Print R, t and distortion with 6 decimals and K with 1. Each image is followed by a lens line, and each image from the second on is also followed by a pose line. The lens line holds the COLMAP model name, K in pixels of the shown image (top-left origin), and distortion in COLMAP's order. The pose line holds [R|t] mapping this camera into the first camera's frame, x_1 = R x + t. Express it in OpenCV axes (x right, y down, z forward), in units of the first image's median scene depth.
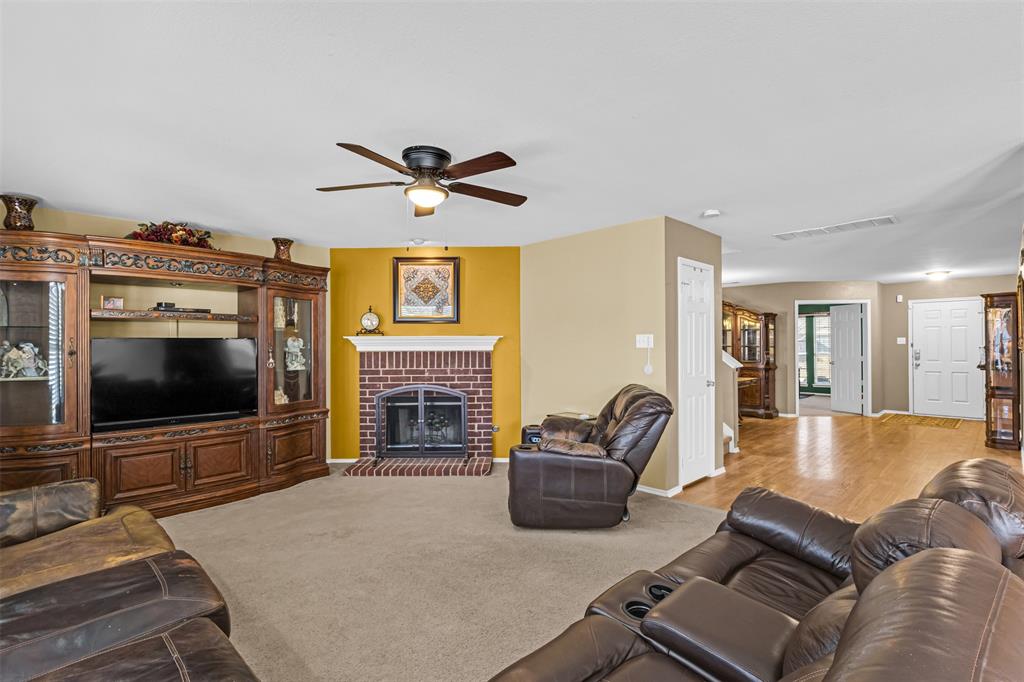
lens RADIAL K [[475.9, 0, 498.7], [0, 475.9, 344.3], [0, 0, 1]] dist [0.001775, 0.000516]
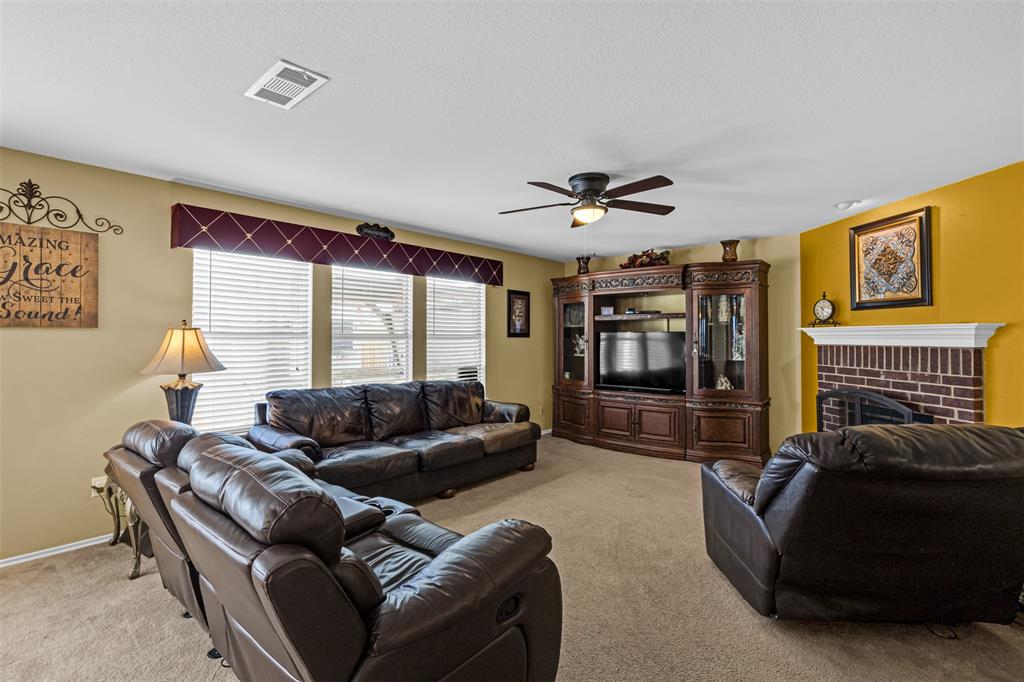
lens RADIAL K [[475.9, 0, 520.7], [0, 475.9, 331.6], [0, 0, 1]] dist [0.001775, 0.000516]
pose [[0.109847, -0.008811, -0.993909, 0.523162], [0.000831, 0.999961, -0.008773, -0.002070], [0.993948, 0.000138, 0.109850, 0.362427]]
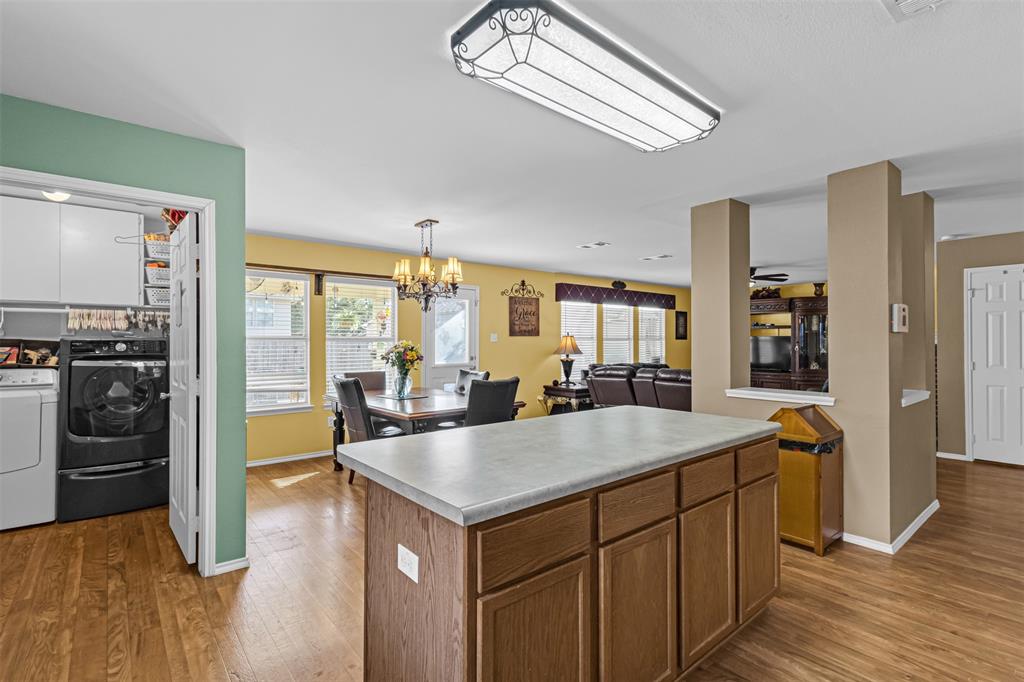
lens RADIAL K [[475.9, 0, 517.6], [0, 475.9, 338.8], [0, 0, 1]] dist [0.001775, 0.000516]
pose [[-0.053825, 0.001919, -0.998549, 1.350857], [0.002080, 0.999996, 0.001810, -0.006213], [0.998548, -0.001980, -0.053829, -0.083207]]
